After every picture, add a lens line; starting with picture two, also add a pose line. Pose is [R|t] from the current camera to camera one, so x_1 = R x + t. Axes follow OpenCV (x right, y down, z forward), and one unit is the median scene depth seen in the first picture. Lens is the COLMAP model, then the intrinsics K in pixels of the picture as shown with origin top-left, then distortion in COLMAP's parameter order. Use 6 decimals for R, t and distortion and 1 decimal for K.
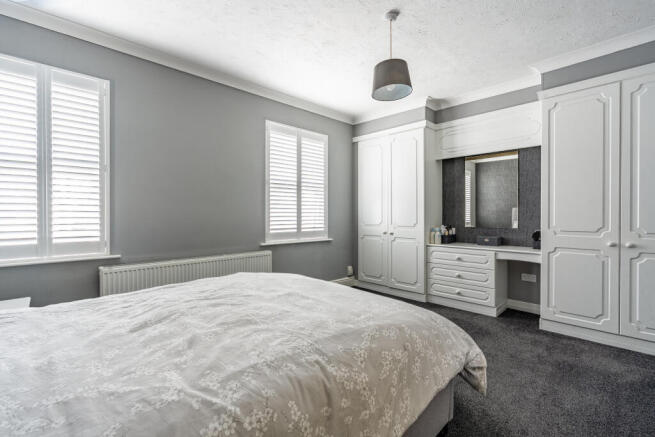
lens RADIAL K [[290.7, 0, 327.5], [0, 290.7, 218.5], [0, 0, 1]] dist [-0.000164, -0.000111]
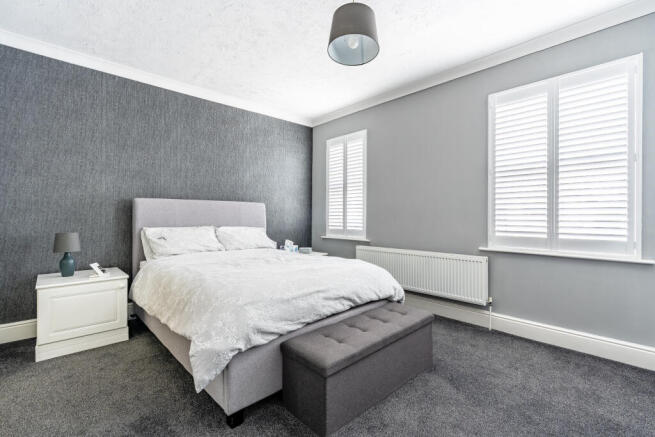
lens RADIAL K [[289.6, 0, 327.5], [0, 289.6, 218.5], [0, 0, 1]] dist [-0.001310, -0.000108]
pose [[0.019889, 0.014728, -0.999694, 0.247903], [-0.004288, 0.999884, 0.014646, -0.002826], [0.999793, 0.003996, 0.019950, 0.227049]]
